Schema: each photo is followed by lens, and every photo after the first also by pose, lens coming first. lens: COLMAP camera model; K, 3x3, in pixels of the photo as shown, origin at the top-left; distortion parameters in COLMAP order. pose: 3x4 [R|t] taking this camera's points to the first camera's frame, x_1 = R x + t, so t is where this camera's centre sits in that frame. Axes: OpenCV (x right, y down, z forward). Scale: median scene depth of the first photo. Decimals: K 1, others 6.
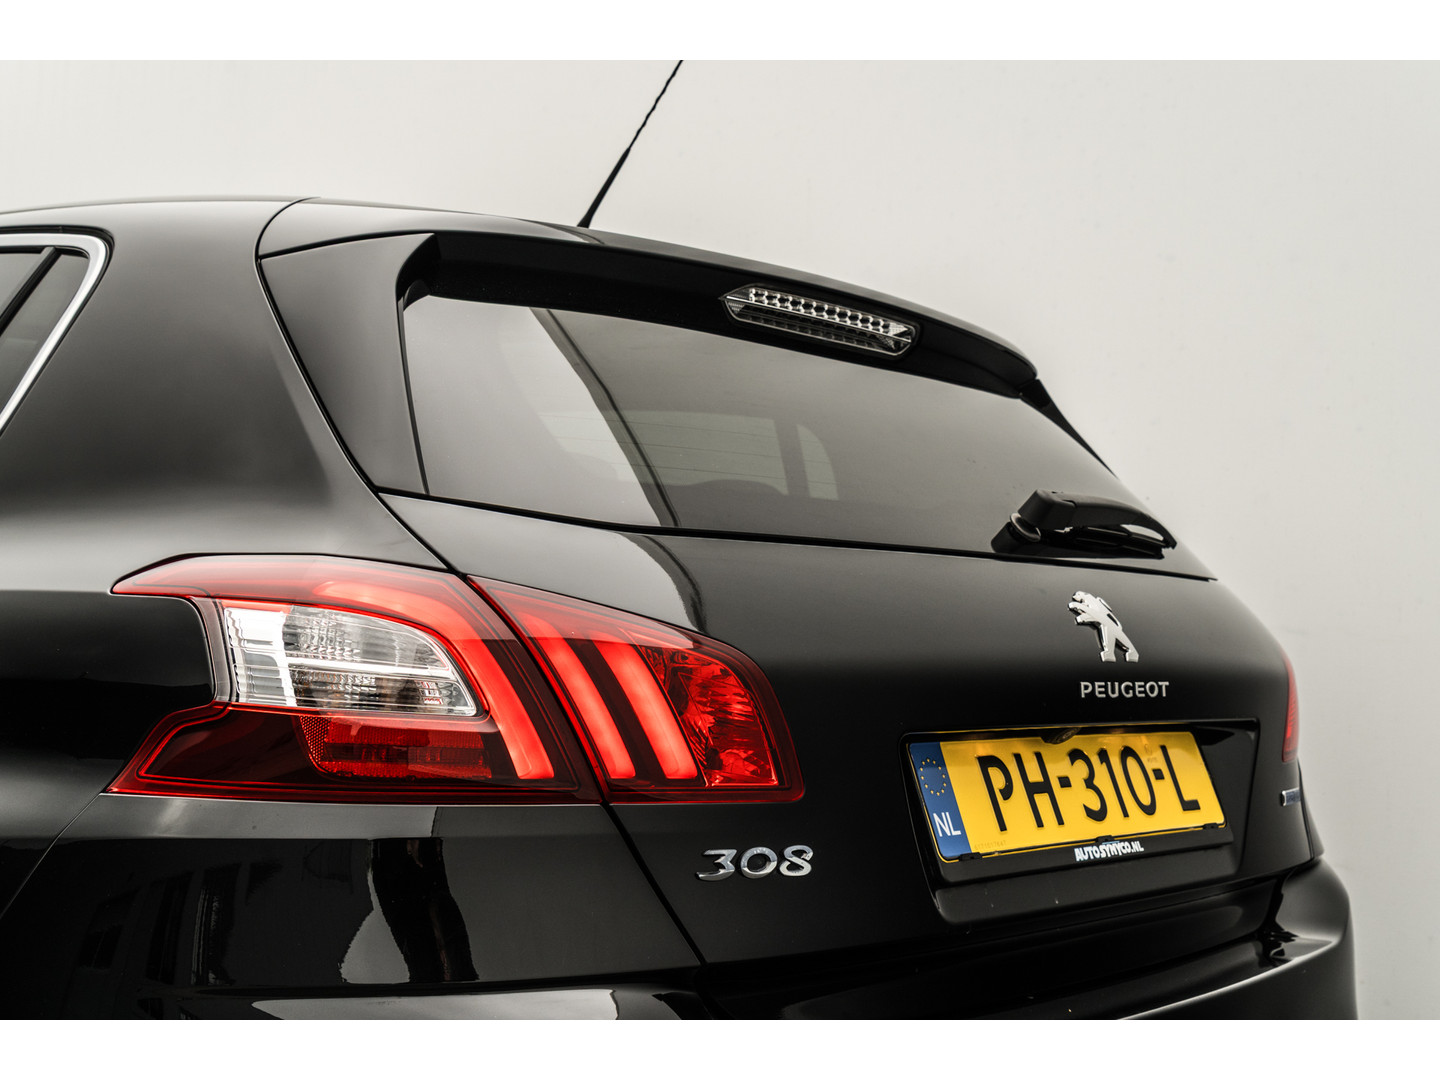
lens RADIAL K [[1753.9, 0, 720.0], [0, 1753.9, 540.0], [0, 0, 1]] dist [0.007818, 0.007202]
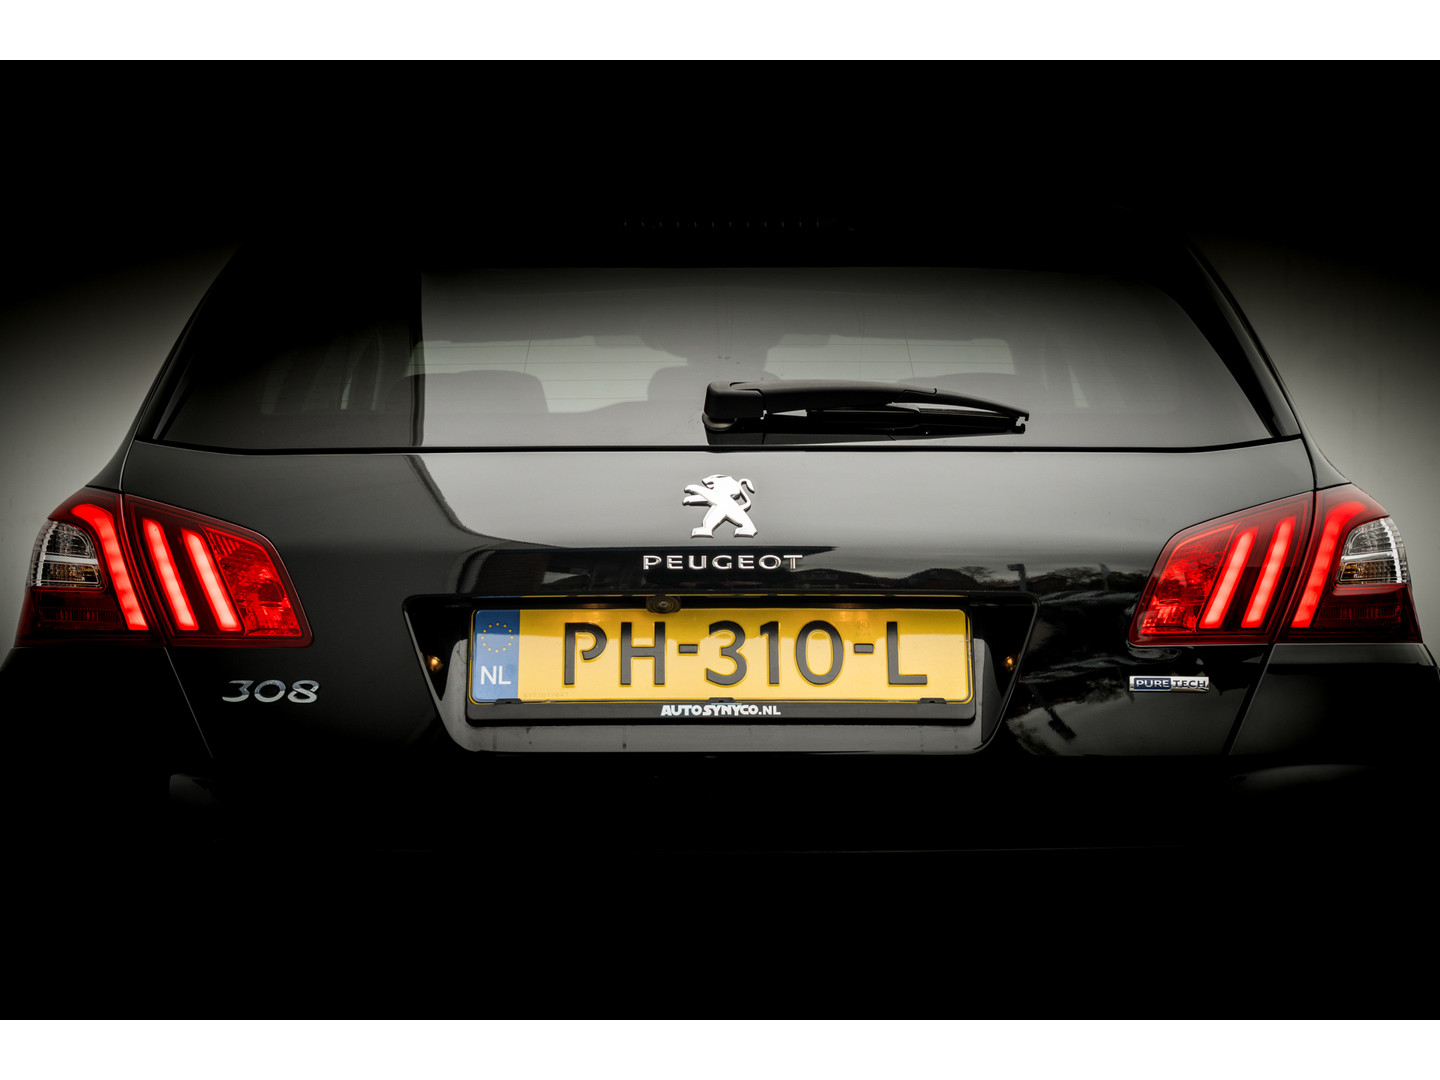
lens RADIAL K [[2924.8, 0, 720.0], [0, 2924.8, 540.0], [0, 0, 1]] dist [-0.014053, -0.024488]
pose [[0.684875, -0.046037, -0.727204, 1.563484], [0.060672, 0.998139, -0.006049, 0.083302], [0.726130, -0.039978, 0.686394, -0.242740]]
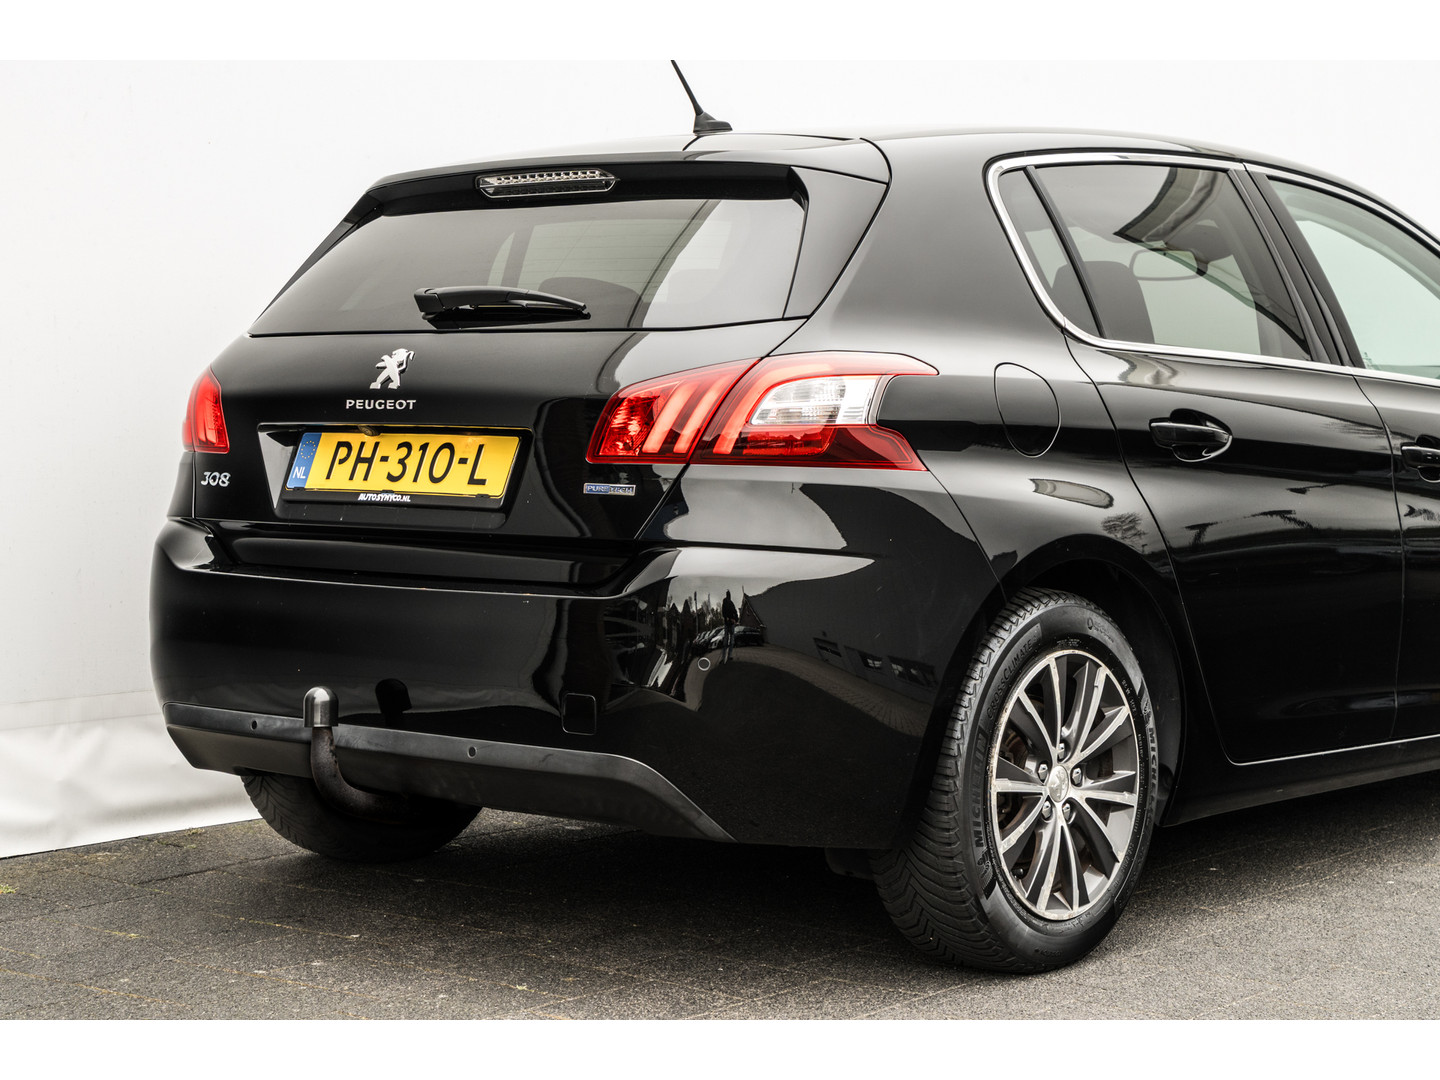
lens RADIAL K [[2787.7, 0, 720.0], [0, 2787.7, 540.0], [0, 0, 1]] dist [0.010591, 0.049148]
pose [[0.045214, 0.011690, -0.998909, 3.018638], [0.039265, 0.999138, 0.013470, 0.196720], [0.998205, -0.039831, 0.044716, 1.220278]]
